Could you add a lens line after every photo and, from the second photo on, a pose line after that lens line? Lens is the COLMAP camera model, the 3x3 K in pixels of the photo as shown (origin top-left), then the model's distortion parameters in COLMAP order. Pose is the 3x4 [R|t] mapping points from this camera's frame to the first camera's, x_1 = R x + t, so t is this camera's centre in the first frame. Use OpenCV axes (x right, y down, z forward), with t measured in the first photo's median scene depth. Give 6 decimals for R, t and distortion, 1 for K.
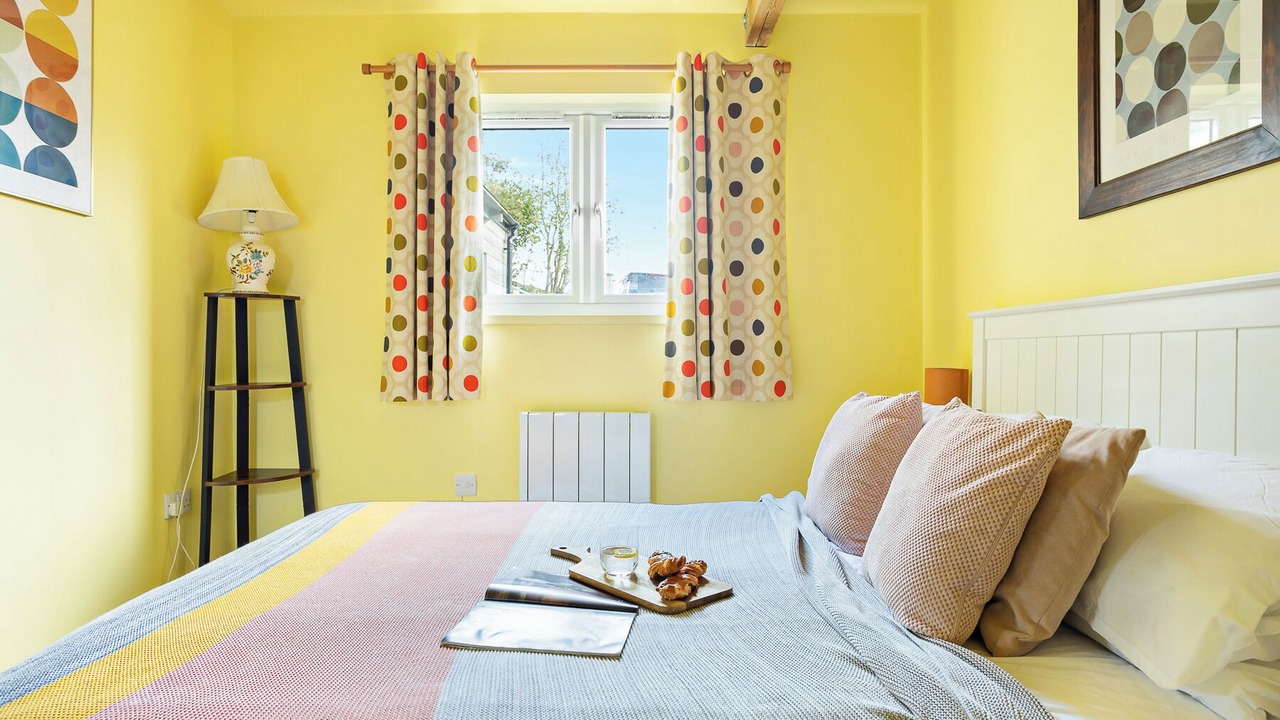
lens RADIAL K [[739.8, 0, 640.0], [0, 739.8, 360.0], [0, 0, 1]] dist [-0.000462, 0.000418]
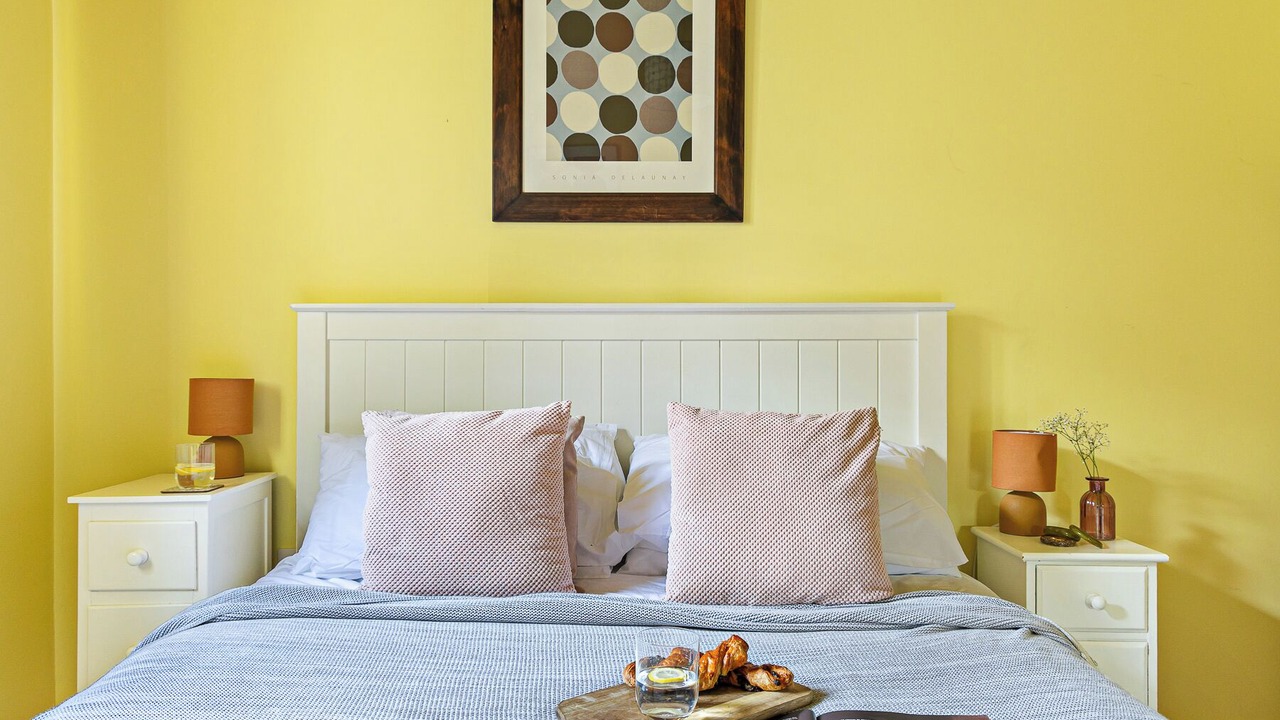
lens RADIAL K [[921.4, 0, 640.9], [0, 921.4, 346.2], [0, 0, 1]] dist [0.008994, -0.000160]
pose [[0.007566, 0.014119, 0.999872, -0.412019], [0.006647, 0.999878, -0.014169, -0.003388], [-0.999949, 0.006753, 0.007472, 0.521936]]
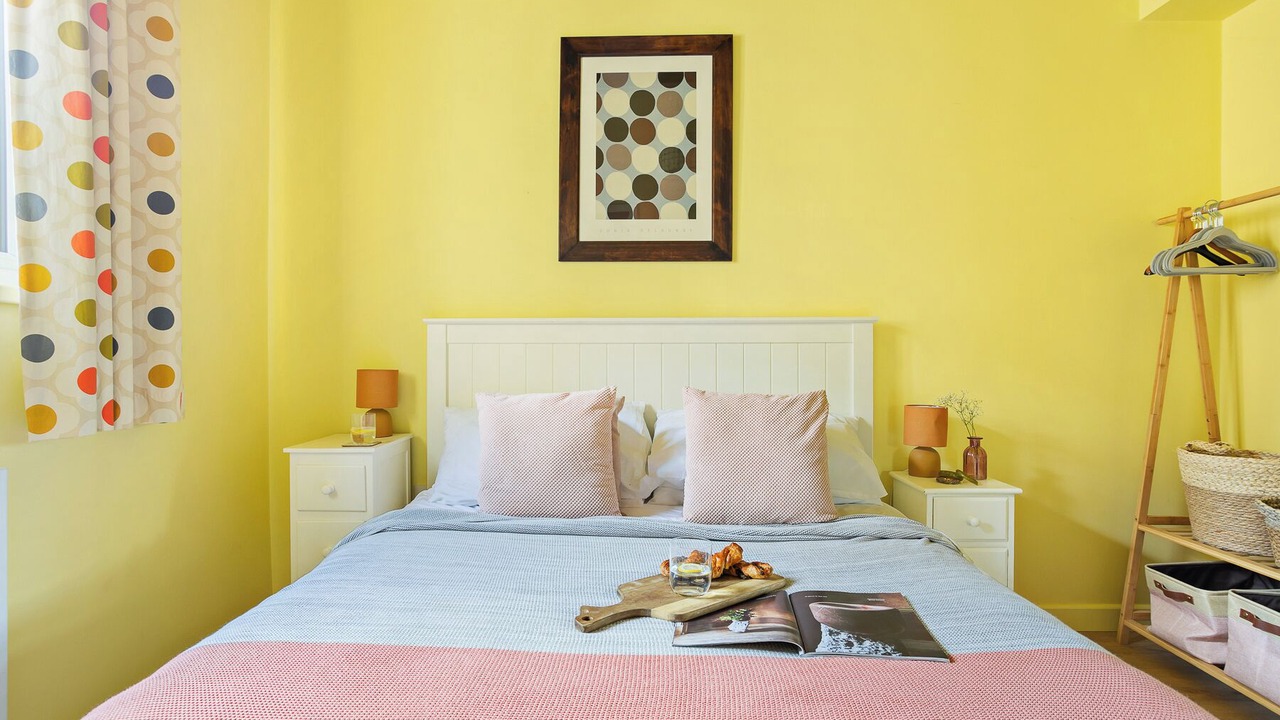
lens RADIAL K [[667.5, 0, 635.7], [0, 667.5, 341.2], [0, 0, 1]] dist [-0.080282, 0.062987]
pose [[0.027843, 0.018091, 0.999449, -0.446830], [0.007868, 0.999801, -0.018316, -0.007324], [-0.999581, 0.008374, 0.027695, 0.536746]]
